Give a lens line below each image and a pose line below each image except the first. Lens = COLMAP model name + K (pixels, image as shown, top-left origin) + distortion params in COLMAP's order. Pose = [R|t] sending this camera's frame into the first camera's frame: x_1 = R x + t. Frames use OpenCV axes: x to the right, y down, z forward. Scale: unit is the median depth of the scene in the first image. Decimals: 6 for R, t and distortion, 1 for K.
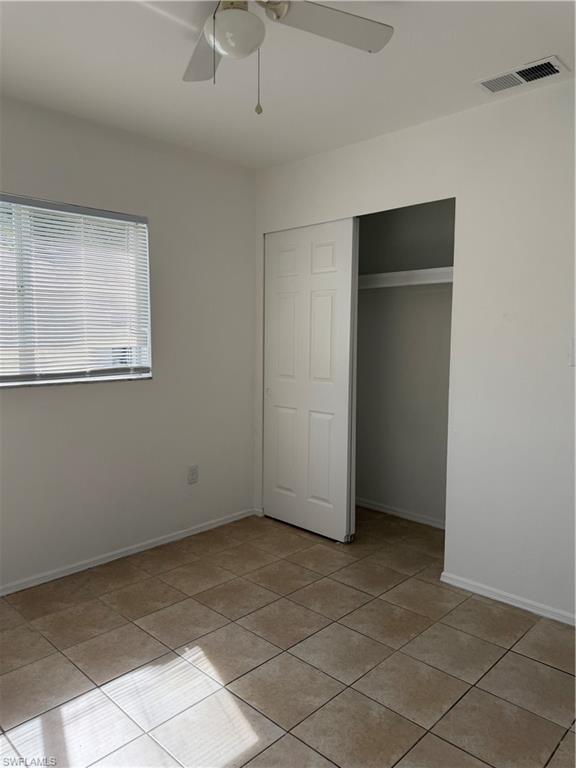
lens RADIAL K [[540.8, 0, 290.5], [0, 540.8, 388.8], [0, 0, 1]] dist [0.041472, -0.045055]
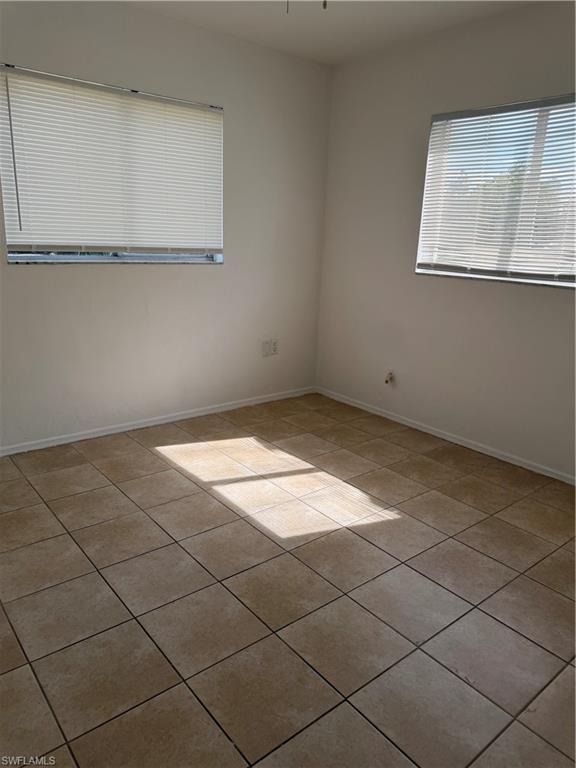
lens RADIAL K [[540.8, 0, 290.5], [0, 540.8, 388.8], [0, 0, 1]] dist [0.041472, -0.045055]
pose [[-0.114829, 0.263522, -0.957795, 0.816687], [-0.142245, 0.949875, 0.278397, -0.052297], [0.983148, 0.168210, -0.071588, 0.778681]]
